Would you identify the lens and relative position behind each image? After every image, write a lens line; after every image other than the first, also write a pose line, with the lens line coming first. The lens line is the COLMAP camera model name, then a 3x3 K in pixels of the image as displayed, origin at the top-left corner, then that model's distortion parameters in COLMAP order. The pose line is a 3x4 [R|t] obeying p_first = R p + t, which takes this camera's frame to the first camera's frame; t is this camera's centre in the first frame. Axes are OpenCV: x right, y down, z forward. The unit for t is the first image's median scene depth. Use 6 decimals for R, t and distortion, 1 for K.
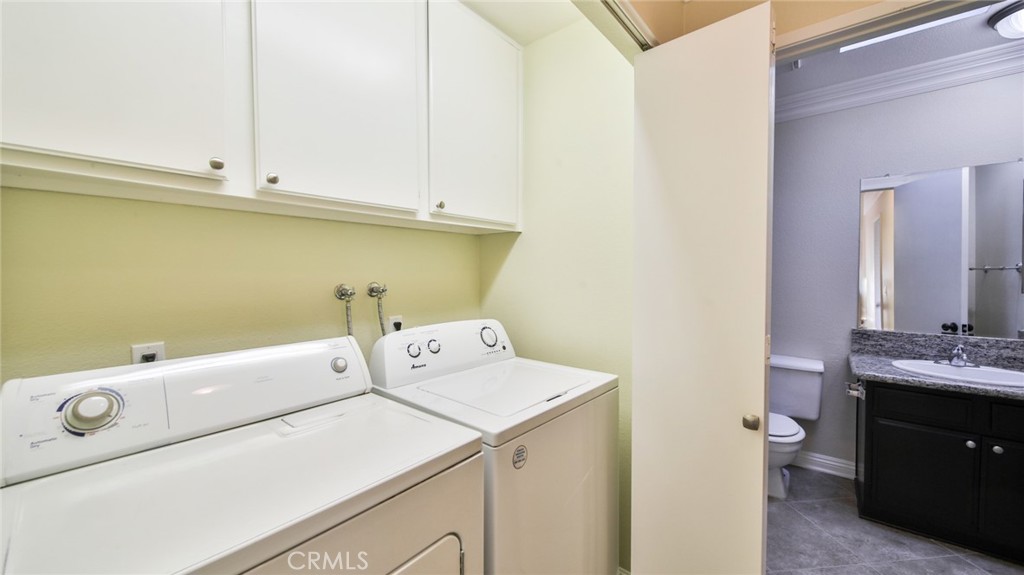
lens RADIAL K [[382.1, 0, 513.3], [0, 382.1, 279.8], [0, 0, 1]] dist [-0.001030, -0.000522]
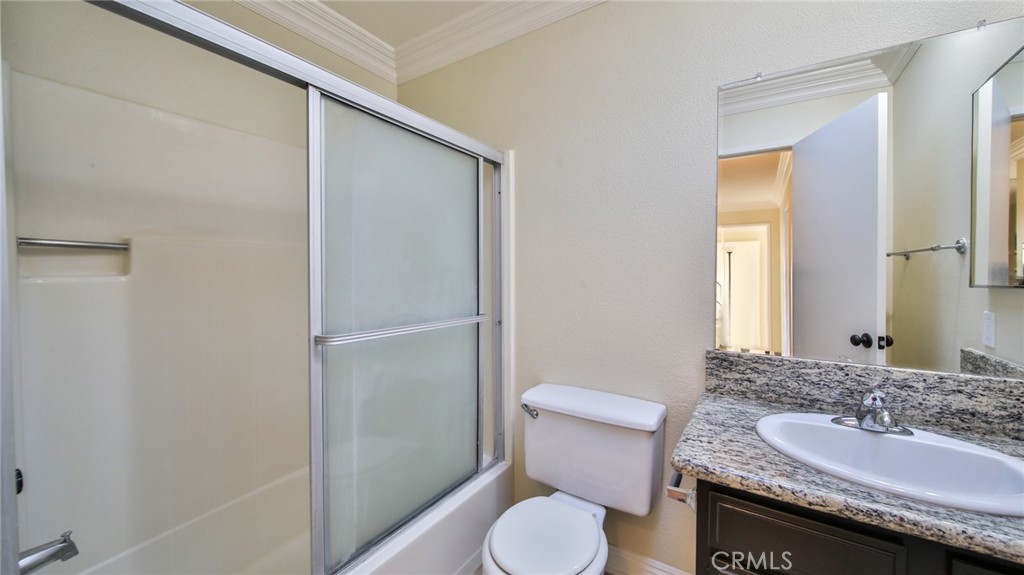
lens RADIAL K [[382.1, 0, 513.3], [0, 382.1, 279.8], [0, 0, 1]] dist [-0.001030, -0.000522]
pose [[0.993976, -0.000063, 0.109598, 0.584308], [0.000393, 0.999995, -0.002994, 0.026414], [-0.109597, 0.003019, 0.993972, 0.504016]]
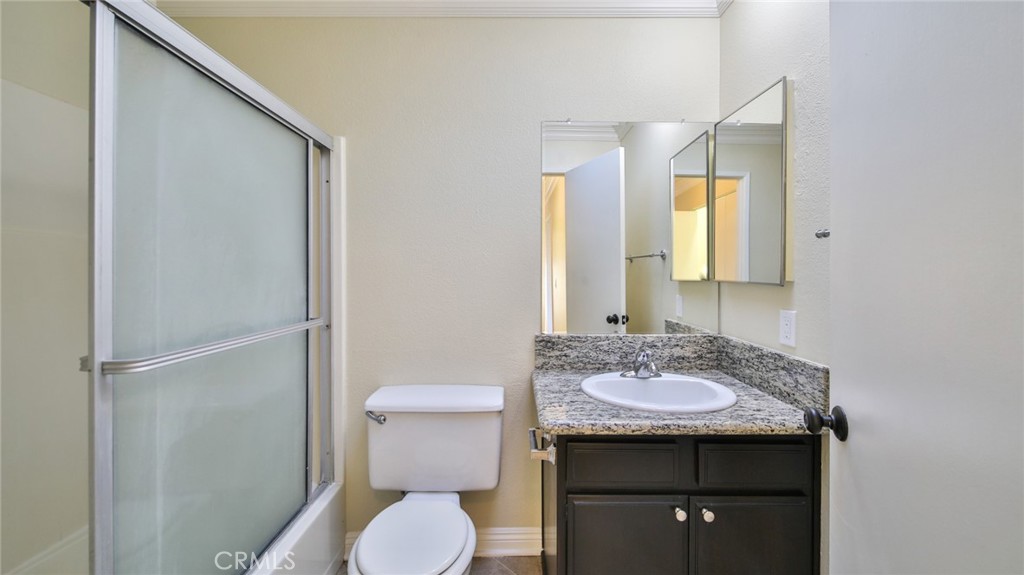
lens RADIAL K [[386.4, 0, 516.8], [0, 386.4, 269.3], [0, 0, 1]] dist [0.000039, -0.000202]
pose [[0.769484, 0.006135, 0.638637, 0.449705], [0.010206, 0.999708, -0.021900, 0.025955], [-0.638585, 0.023369, 0.769197, 0.521763]]
